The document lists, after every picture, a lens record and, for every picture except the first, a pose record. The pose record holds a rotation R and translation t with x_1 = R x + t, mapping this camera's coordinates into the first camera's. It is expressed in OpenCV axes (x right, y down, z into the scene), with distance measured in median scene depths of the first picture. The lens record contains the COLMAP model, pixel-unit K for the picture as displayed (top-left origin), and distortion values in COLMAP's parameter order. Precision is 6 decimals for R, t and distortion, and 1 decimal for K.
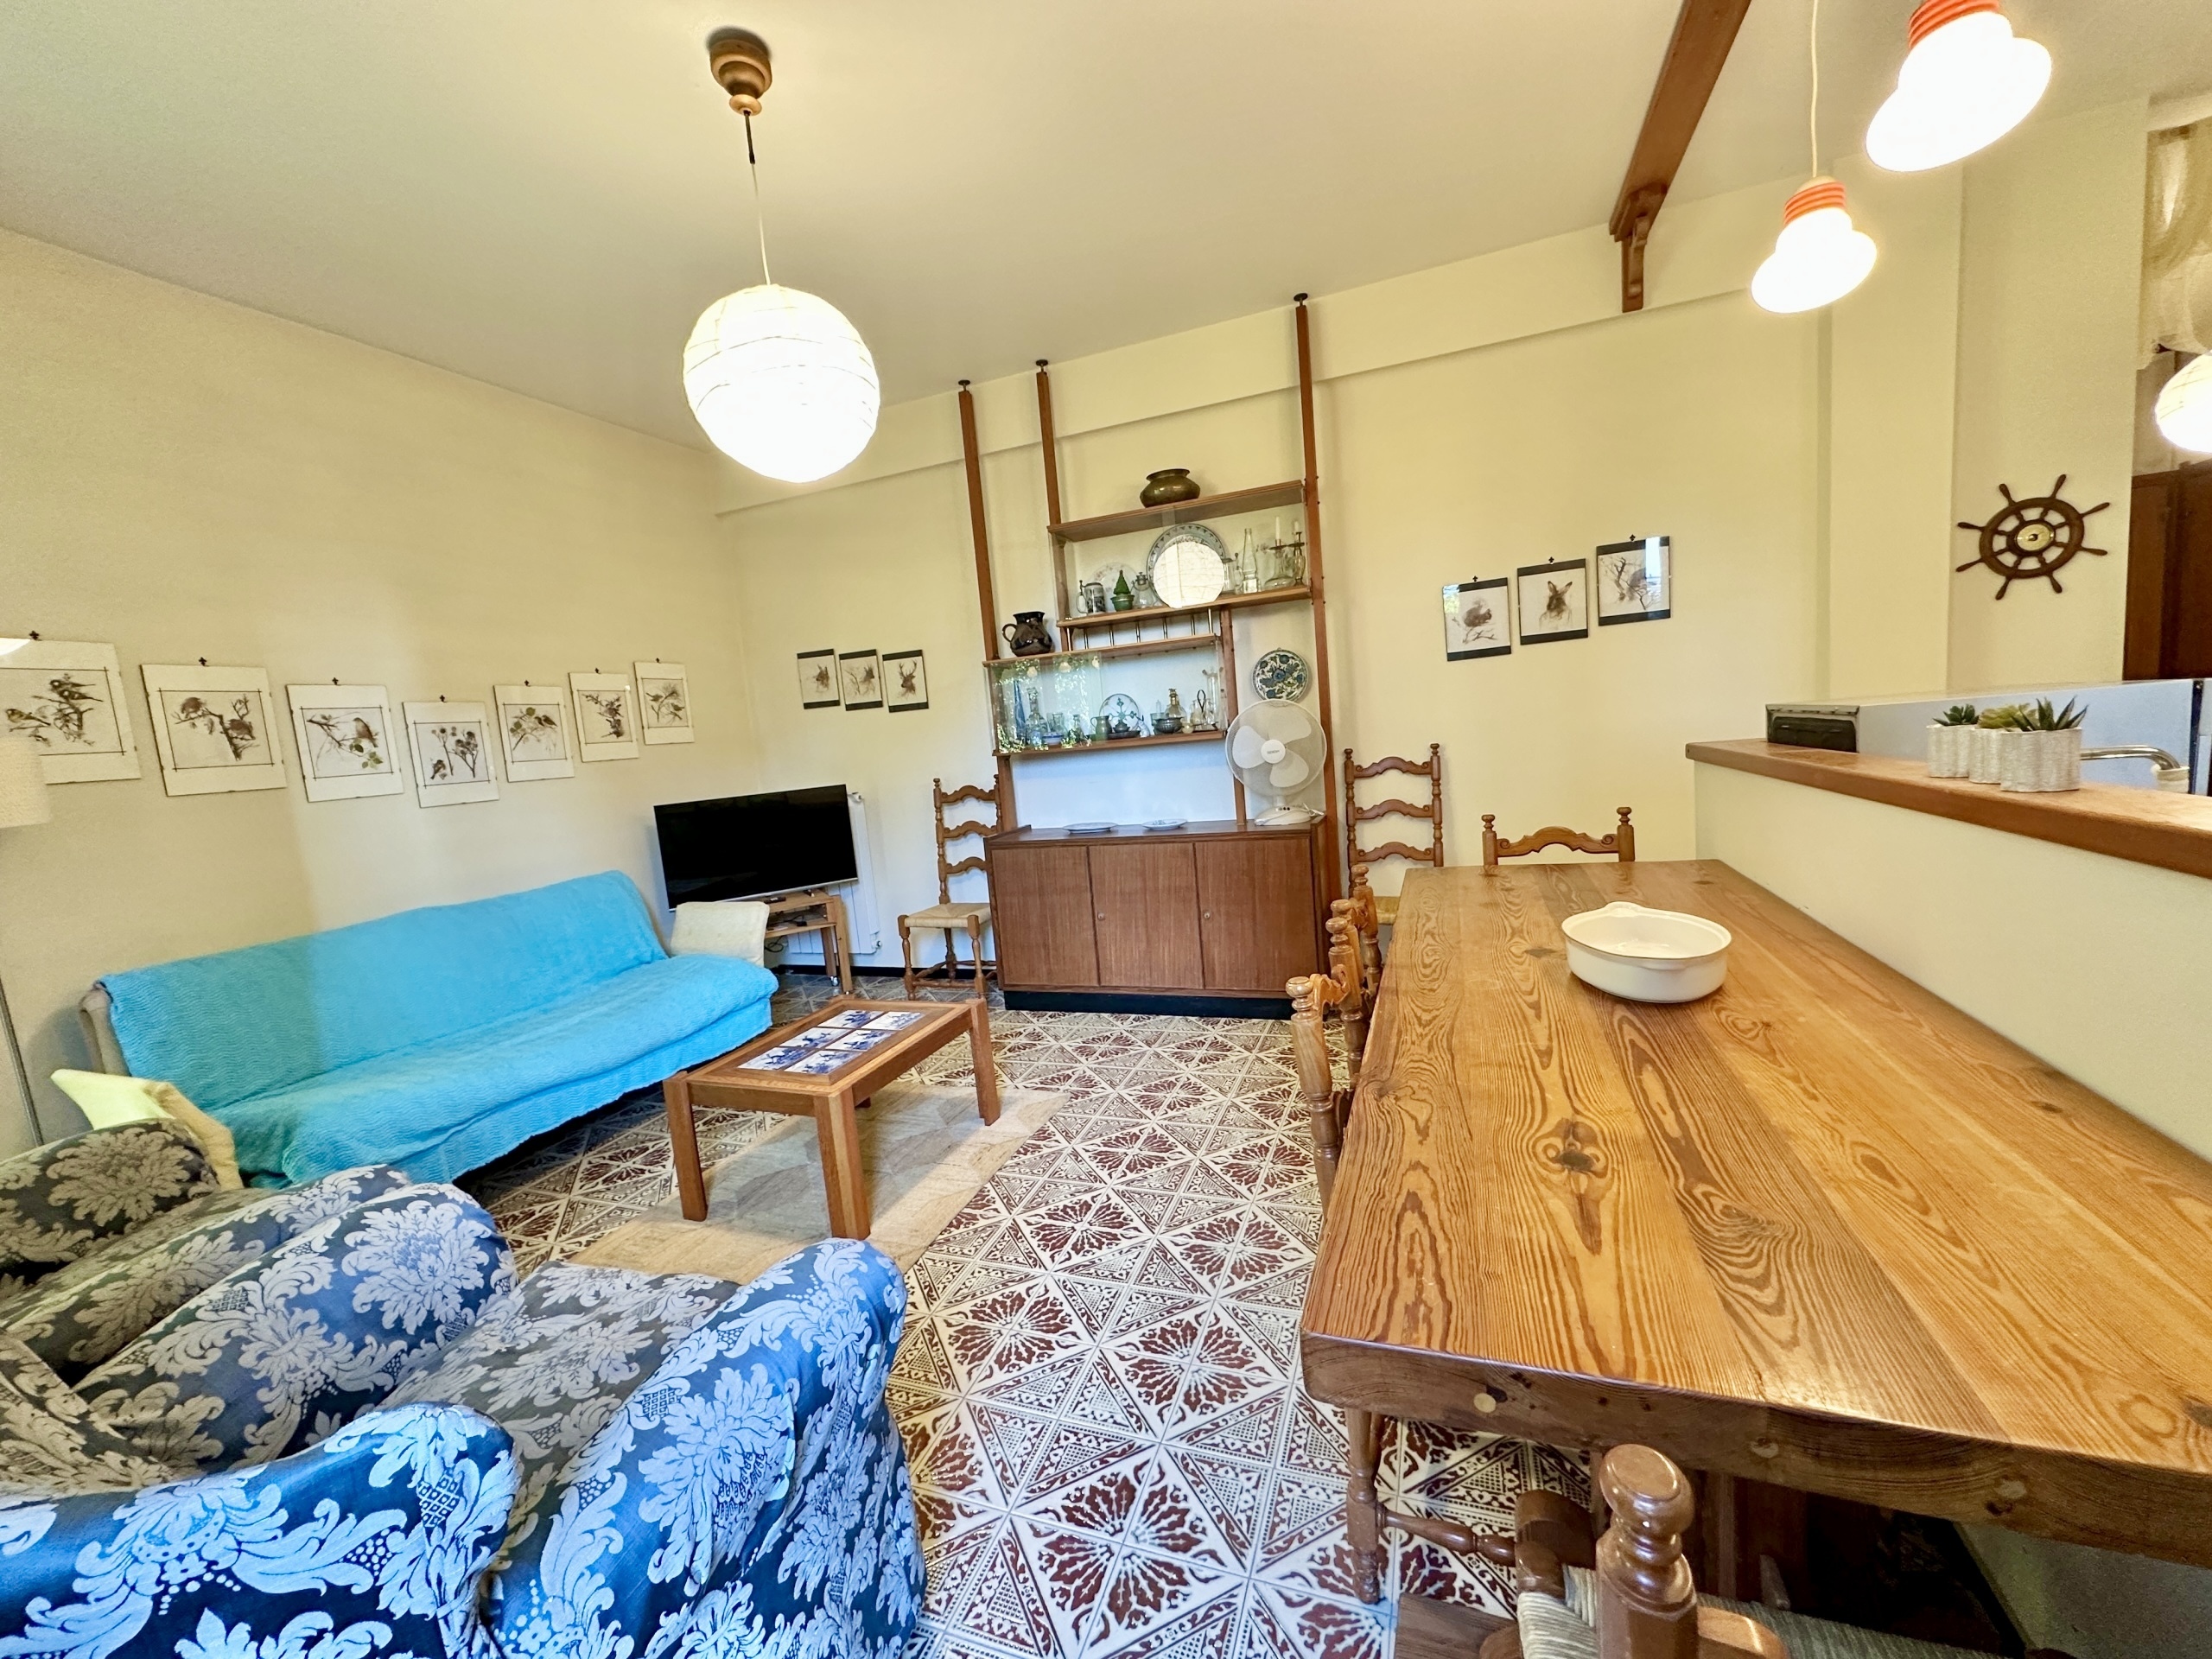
lens RADIAL K [[878.7, 0, 1106.0], [0, 878.7, 829.5], [0, 0, 1]] dist [-0.003321, 0.000725]
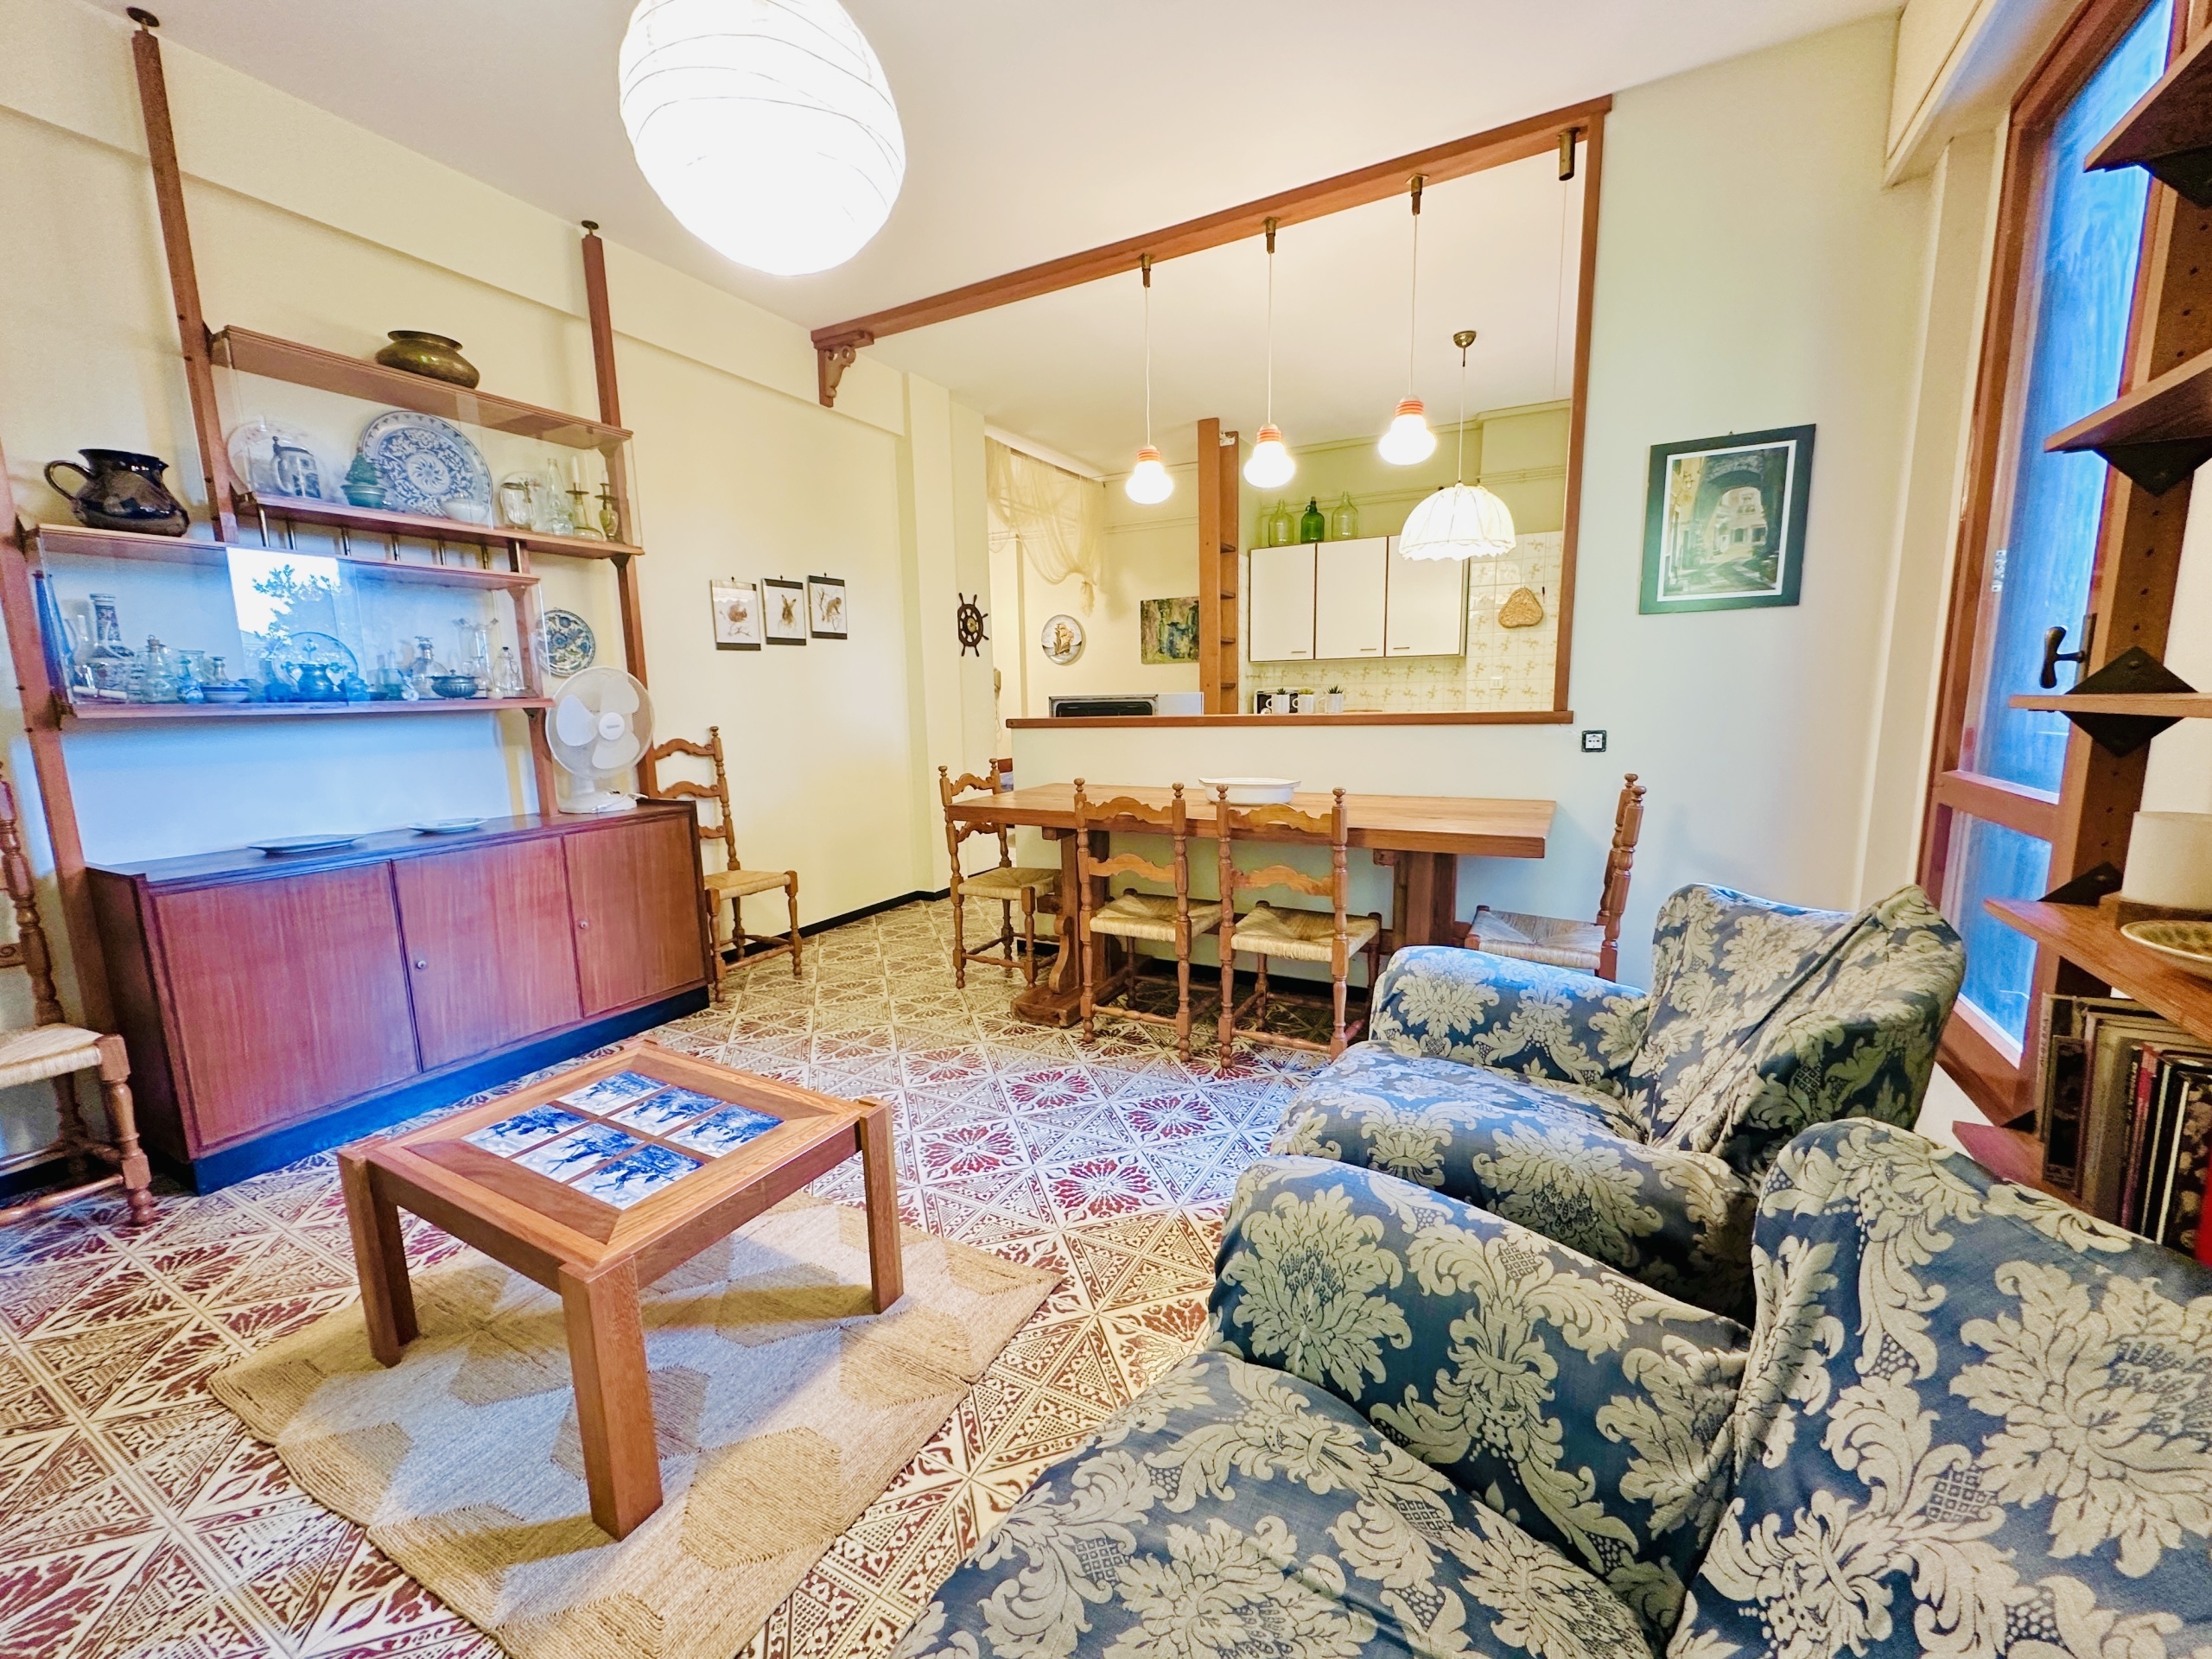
lens RADIAL K [[878.7, 0, 1106.0], [0, 878.7, 829.5], [0, 0, 1]] dist [-0.003321, 0.000725]
pose [[0.130728, -0.066936, 0.989156, -0.675634], [0.124617, 0.990915, 0.050586, 0.033228], [-0.983555, 0.116652, 0.137882, 0.445448]]
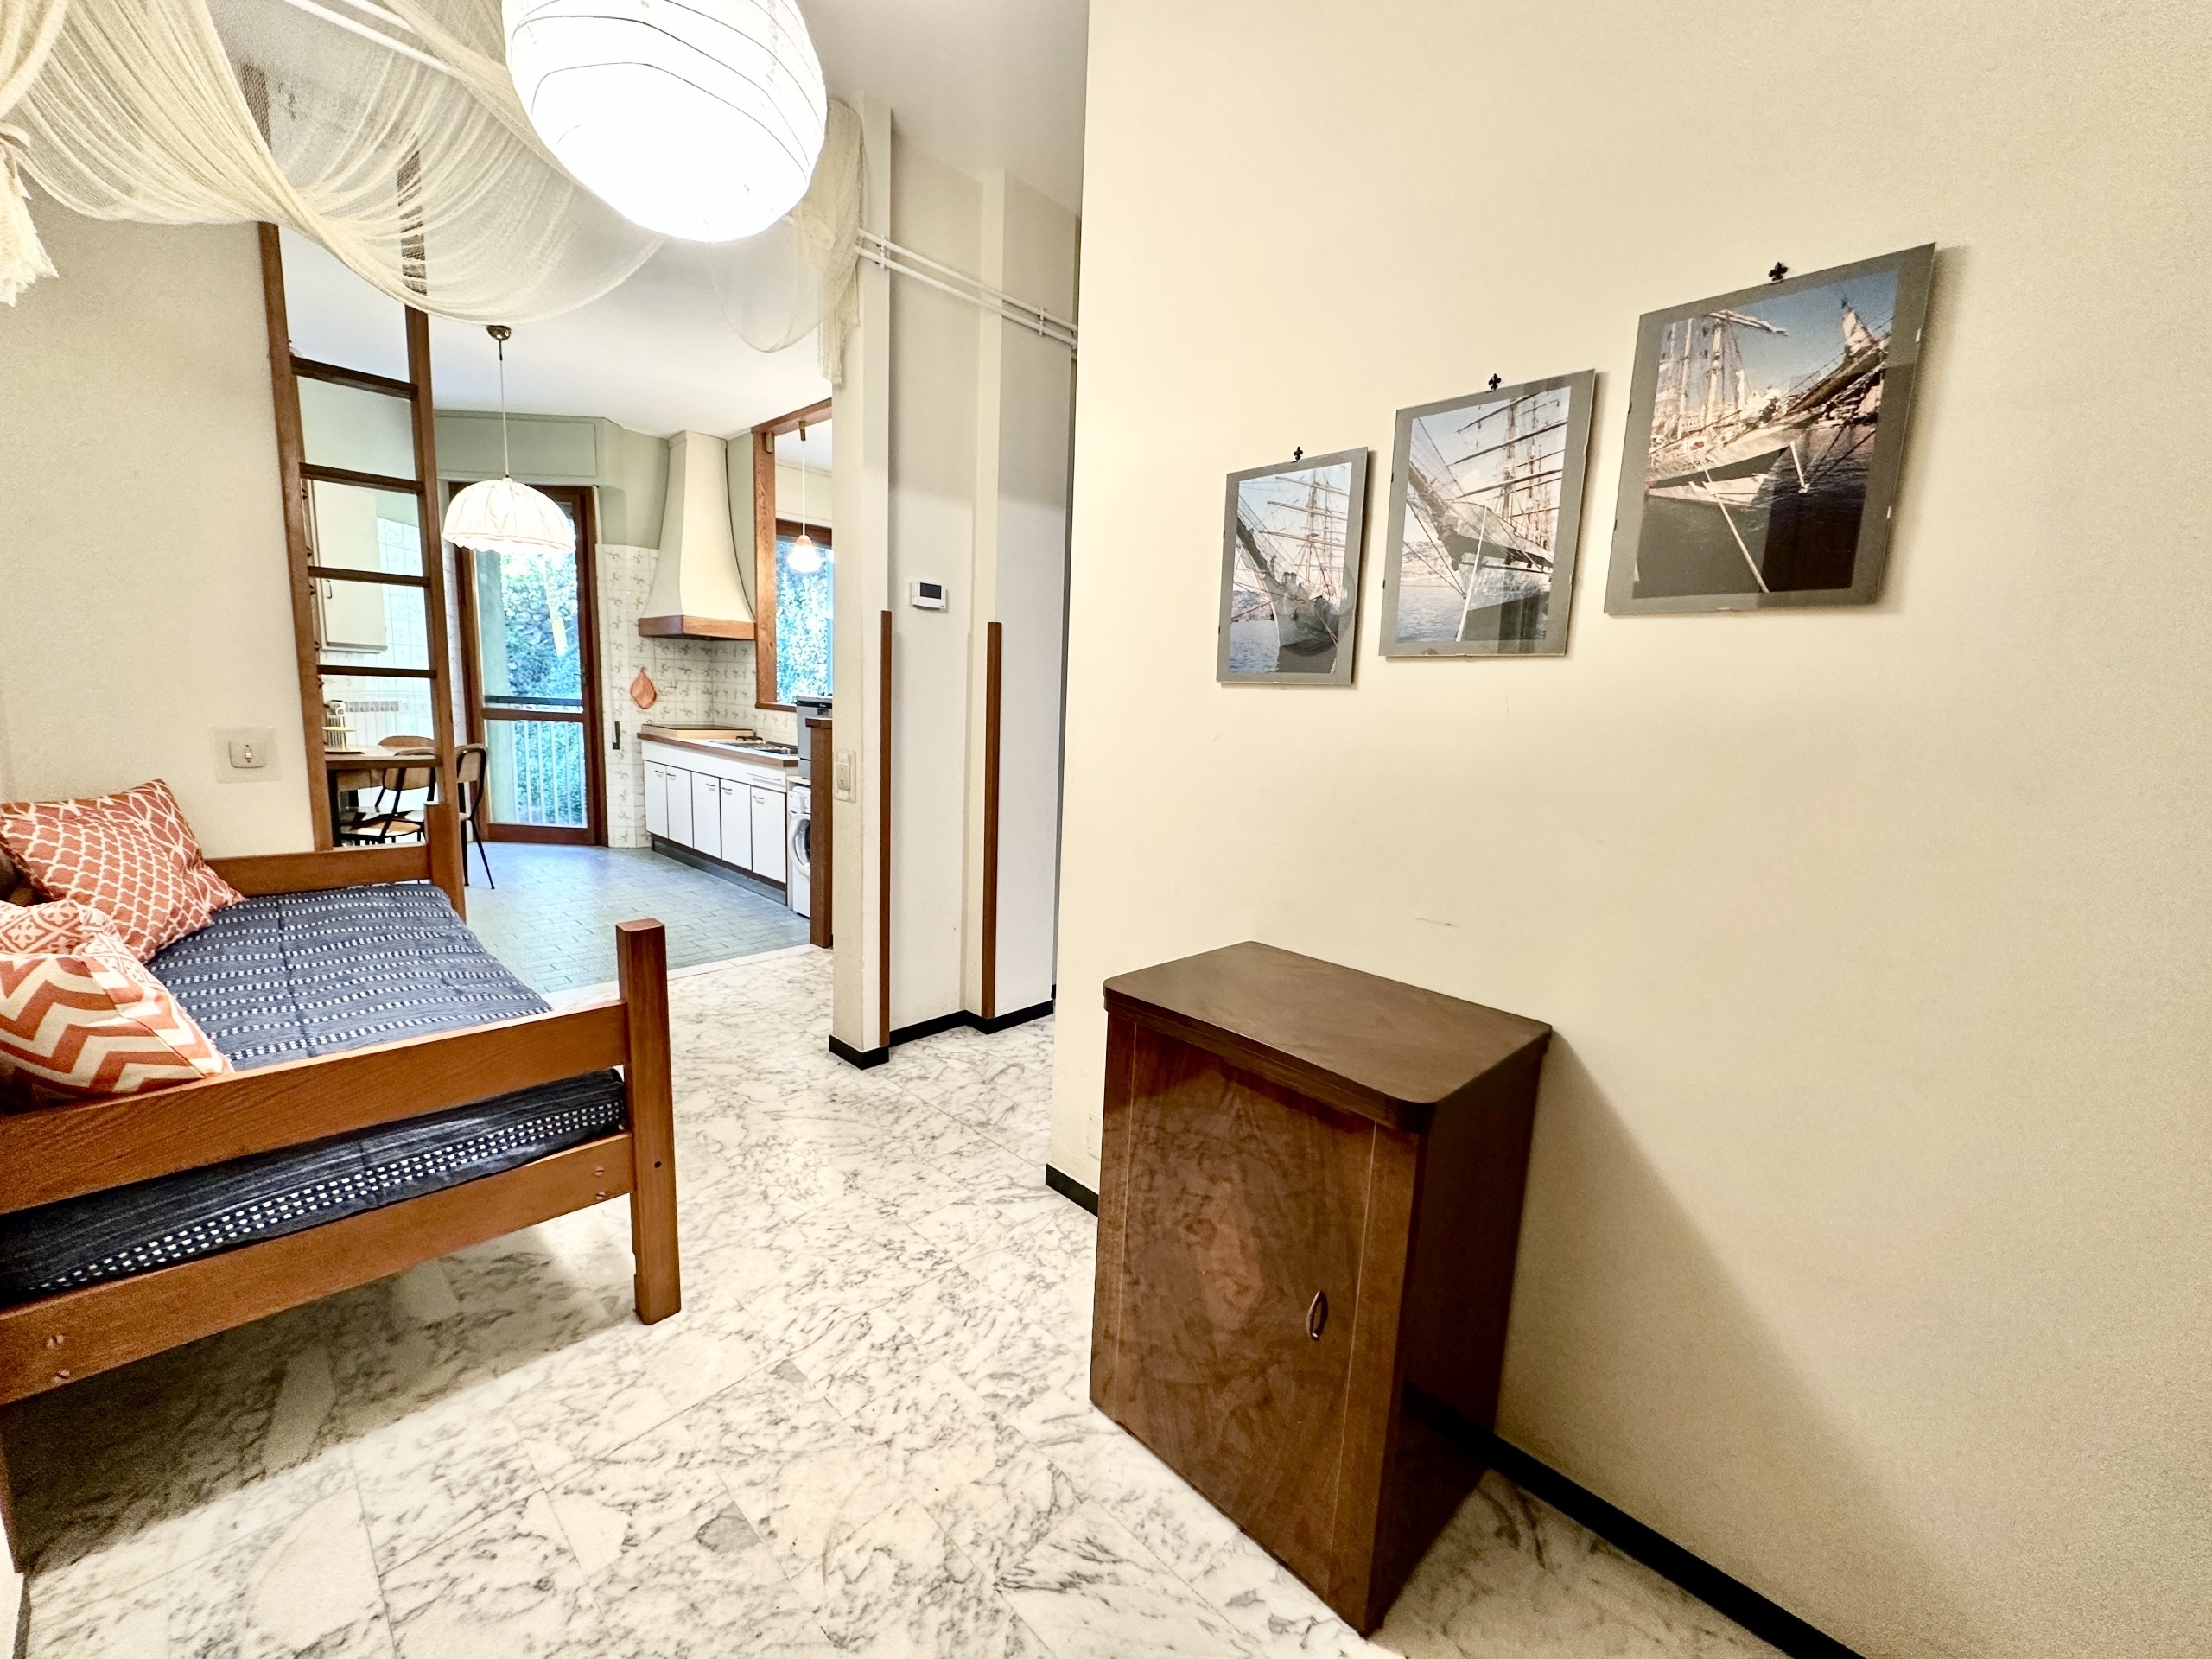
lens RADIAL K [[878.7, 0, 1106.0], [0, 878.7, 829.5], [0, 0, 1]] dist [-0.003321, 0.000725]
pose [[-0.376144, 0.210608, -0.902308, 1.697435], [-0.120559, 0.954422, 0.273029, -0.314686], [0.918685, 0.211480, -0.333609, 1.417382]]
